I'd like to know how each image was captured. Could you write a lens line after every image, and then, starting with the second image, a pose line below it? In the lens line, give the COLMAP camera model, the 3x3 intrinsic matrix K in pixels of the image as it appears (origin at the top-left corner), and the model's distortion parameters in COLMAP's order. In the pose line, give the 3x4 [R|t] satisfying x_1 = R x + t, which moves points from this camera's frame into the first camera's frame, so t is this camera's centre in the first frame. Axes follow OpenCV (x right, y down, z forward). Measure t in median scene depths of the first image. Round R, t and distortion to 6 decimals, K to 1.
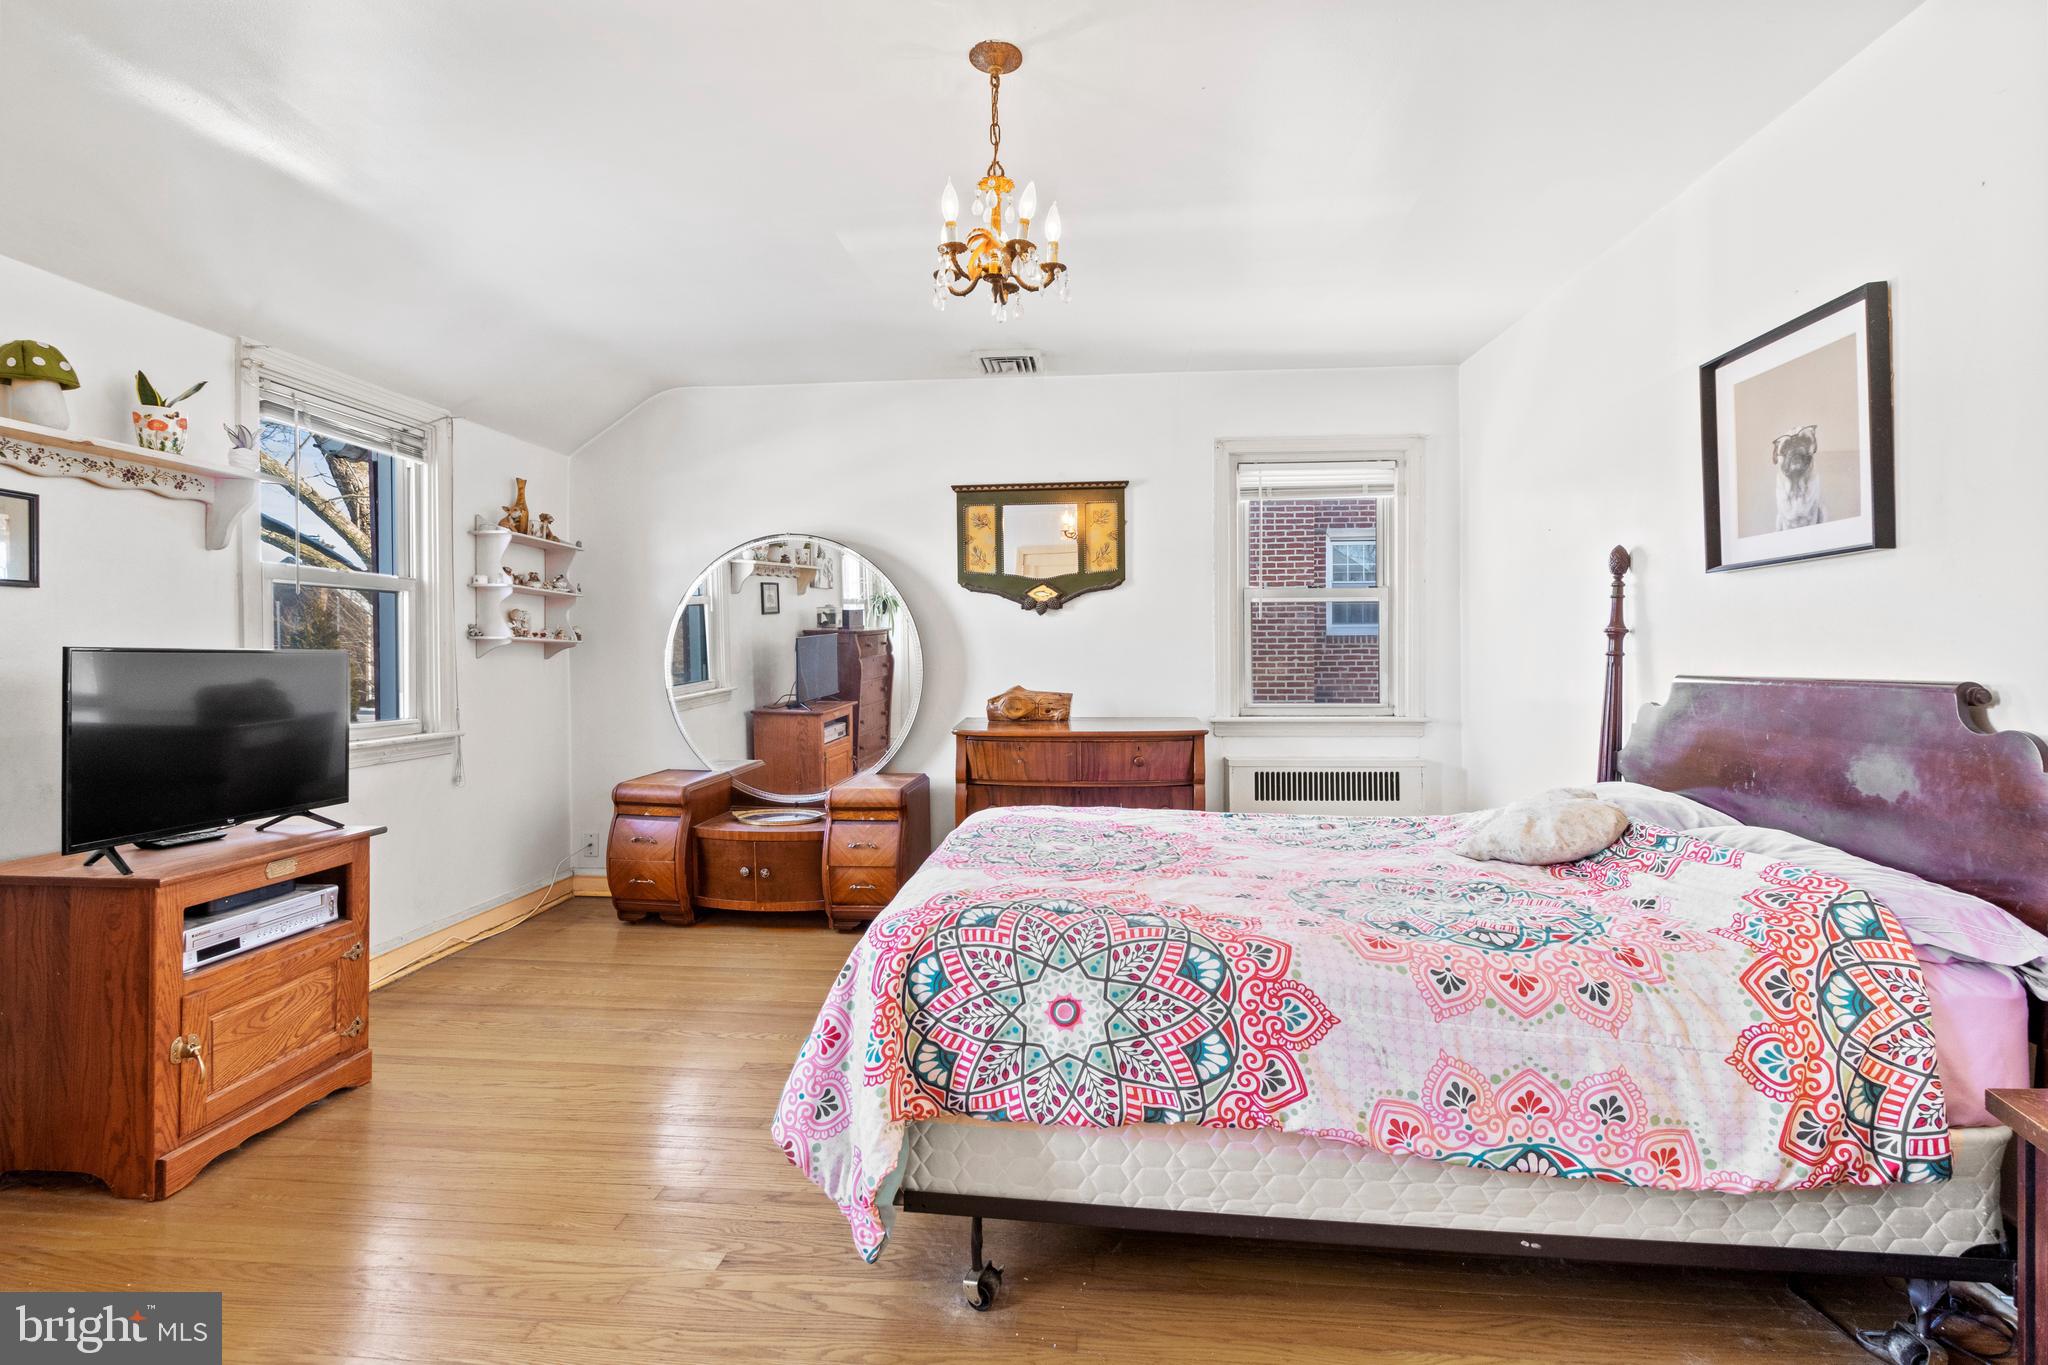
lens RADIAL K [[944.7, 0, 1022.9], [0, 944.7, 664.6], [0, 0, 1]] dist [0.001183, 0.000561]
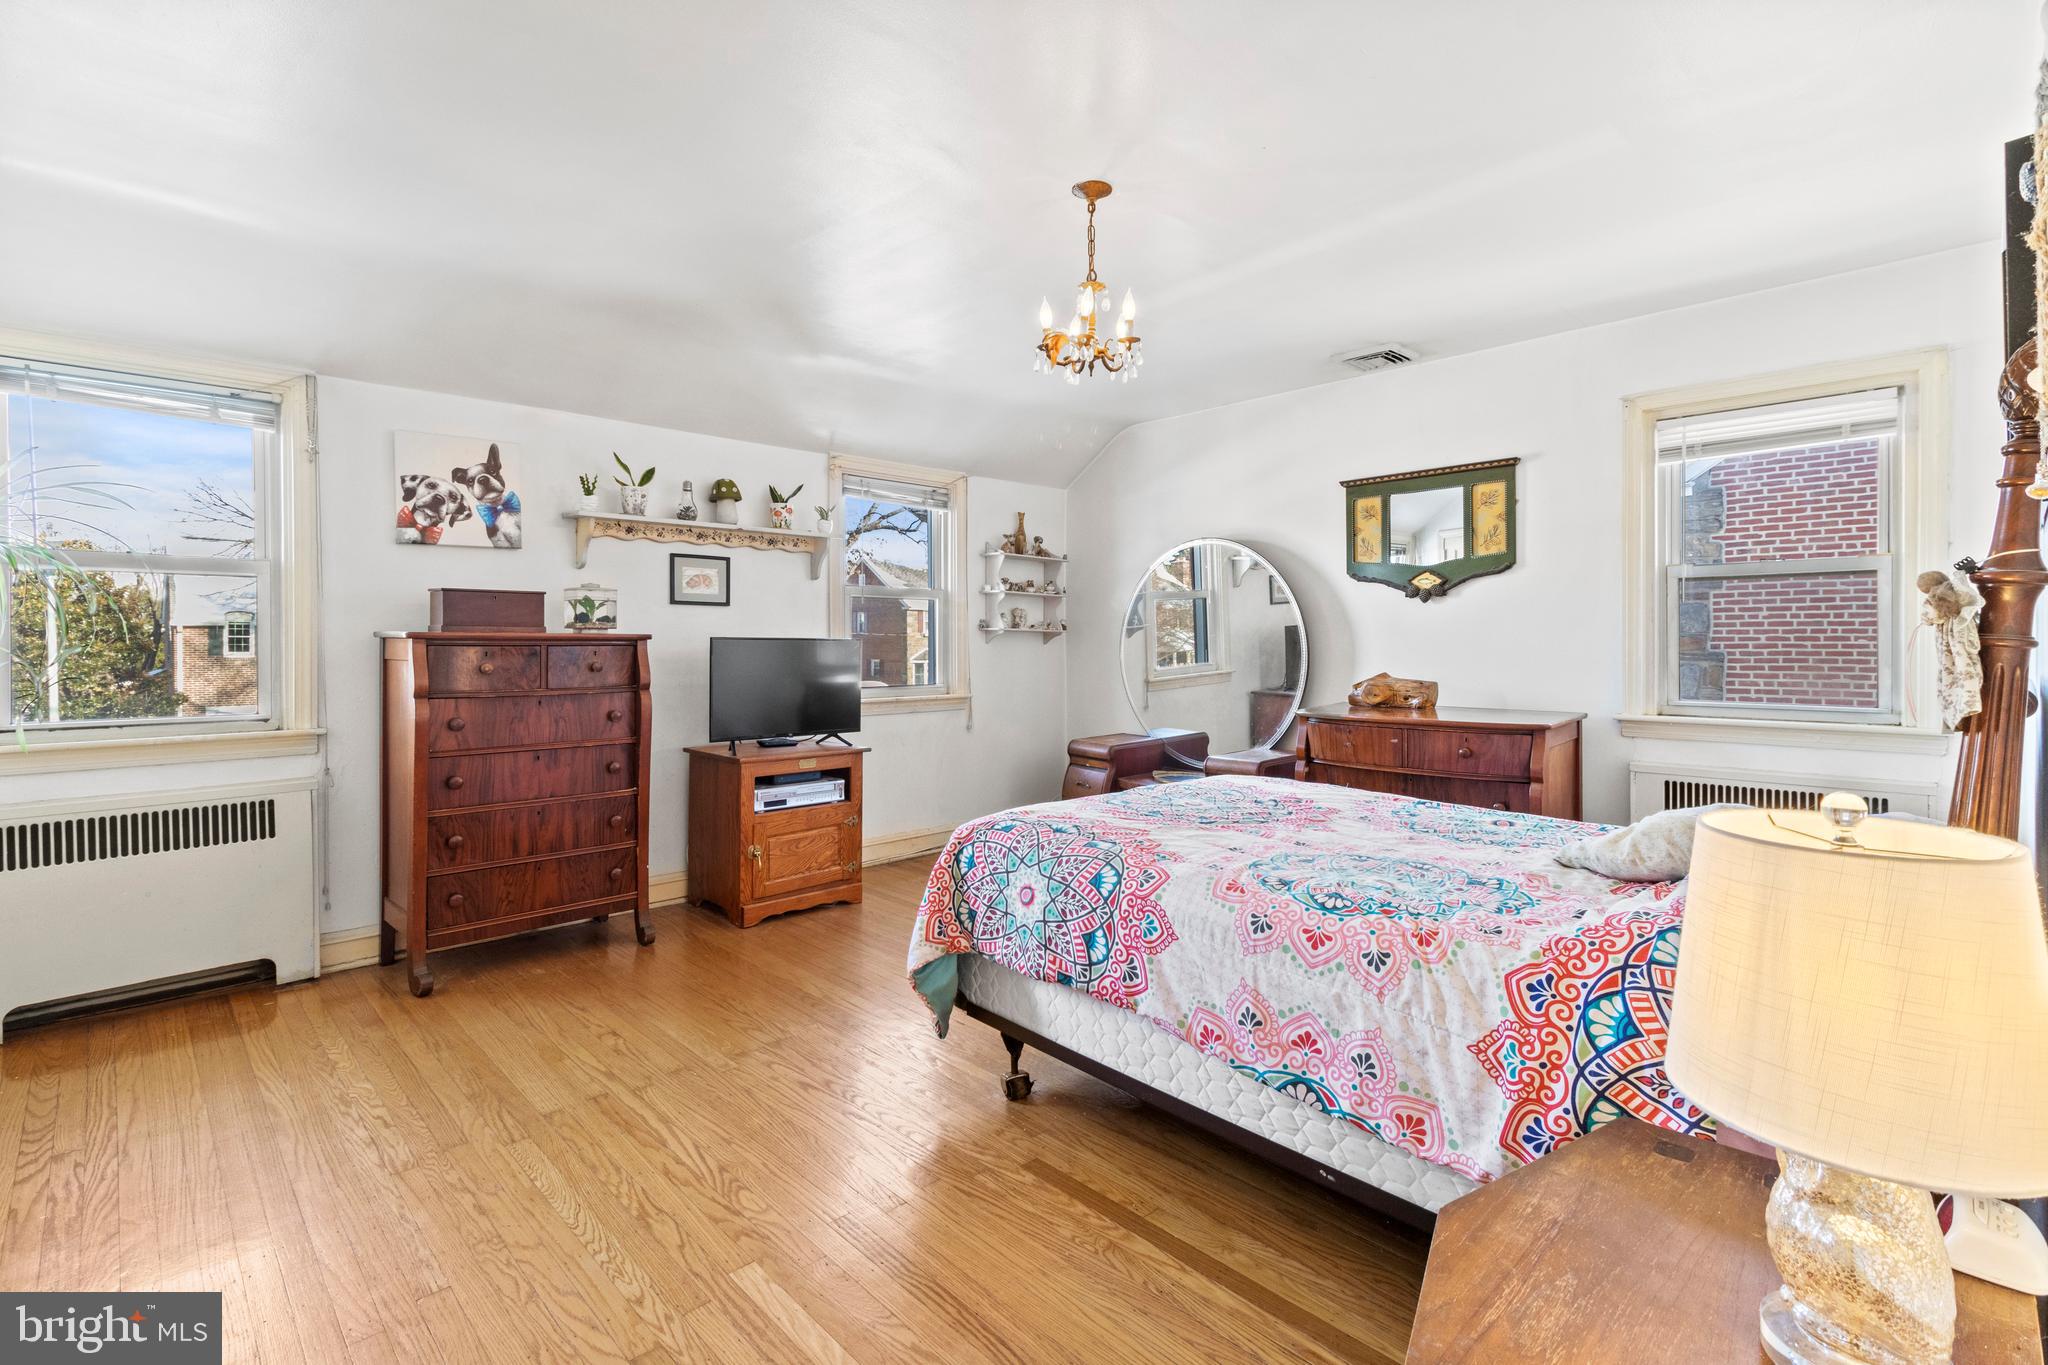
lens RADIAL K [[944.7, 0, 1026.6], [0, 944.7, 655.1], [0, 0, 1]] dist [0.001183, 0.000561]
pose [[0.753677, 0.012473, -0.657127, 0.607709], [-0.008854, 0.999922, 0.008825, -0.003594], [0.657186, -0.000833, 0.753728, -0.043071]]
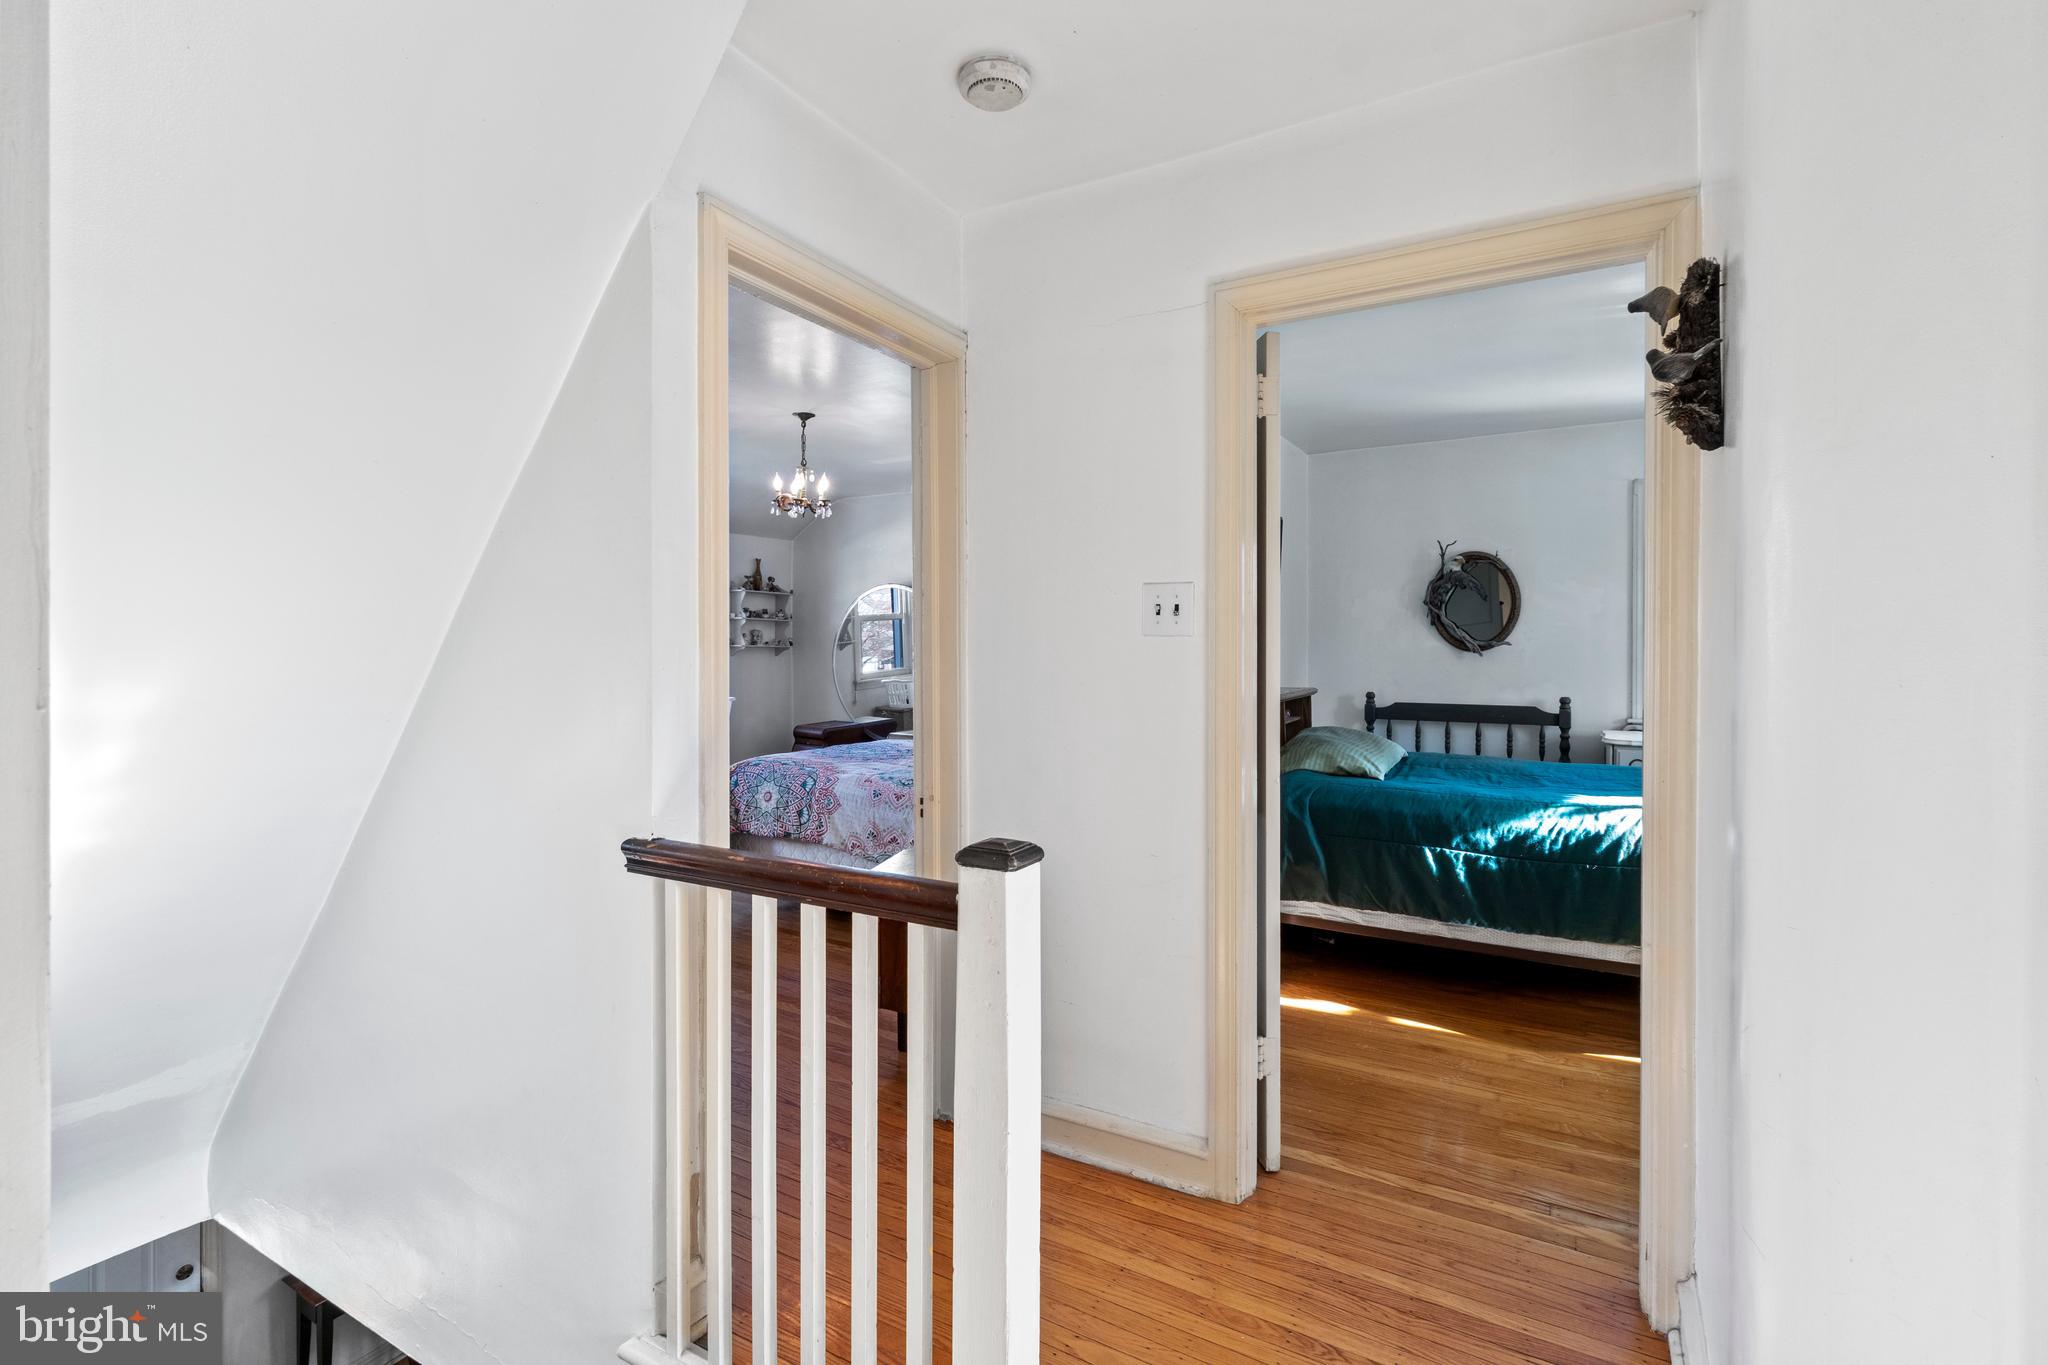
lens RADIAL K [[944.7, 0, 1030.3], [0, 944.7, 648.7], [0, 0, 1]] dist [0.001183, 0.000561]
pose [[0.907309, 0.009328, -0.420362, 1.180644], [-0.009545, 0.999953, 0.001587, -0.046552], [0.420357, 0.002572, 0.907355, -0.732986]]
